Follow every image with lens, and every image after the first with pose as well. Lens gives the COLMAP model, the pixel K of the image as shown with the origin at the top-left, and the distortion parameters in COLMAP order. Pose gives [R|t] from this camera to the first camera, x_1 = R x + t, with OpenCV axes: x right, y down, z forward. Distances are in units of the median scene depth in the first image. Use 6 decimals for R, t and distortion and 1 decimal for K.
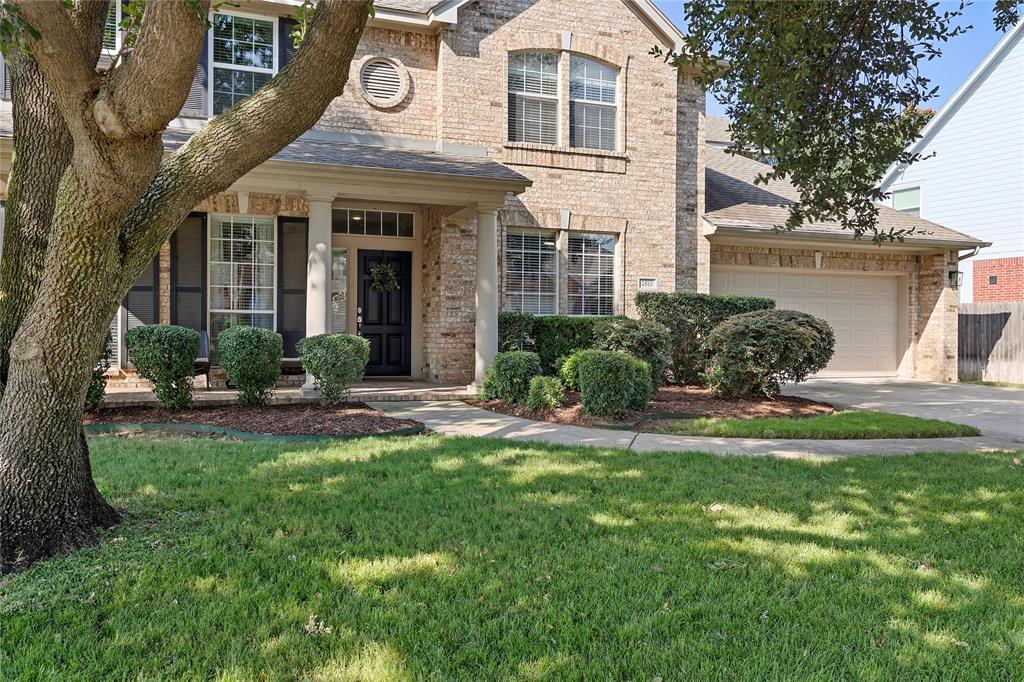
lens RADIAL K [[808.6, 0, 511.8], [0, 808.6, 341.7], [0, 0, 1]] dist [0.015318, 0.003487]
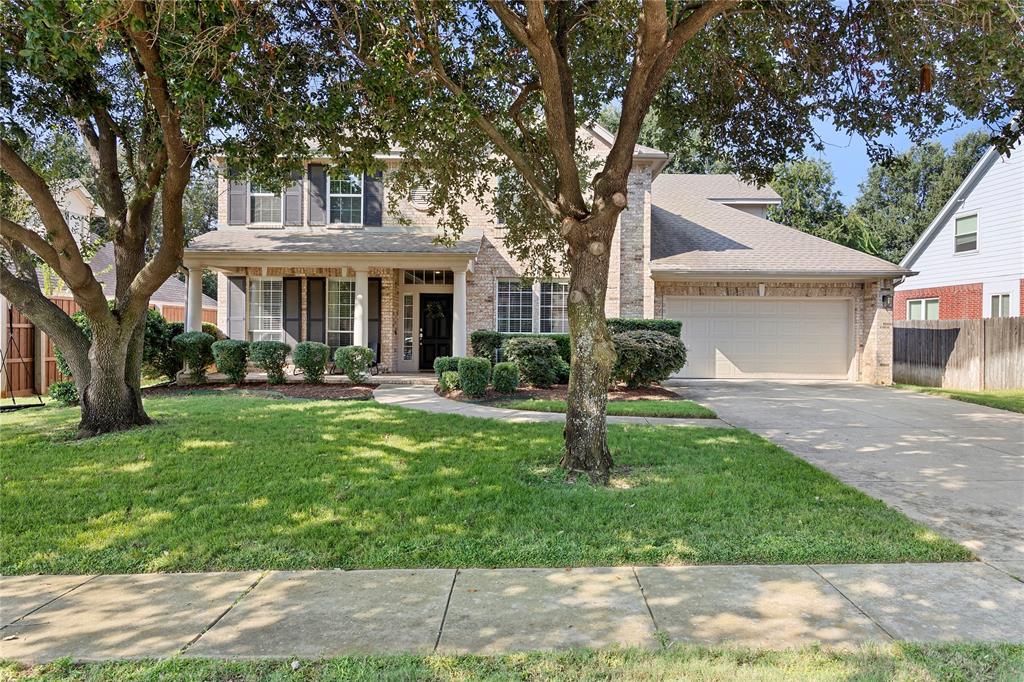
lens RADIAL K [[645.4, 0, 513.3], [0, 645.4, 339.0], [0, 0, 1]] dist [0.009609, 0.001323]
pose [[0.930359, 0.003570, -0.366632, 0.431831], [-0.006502, 0.999956, -0.006762, -0.011420], [0.366591, 0.008675, 0.930342, -0.148637]]
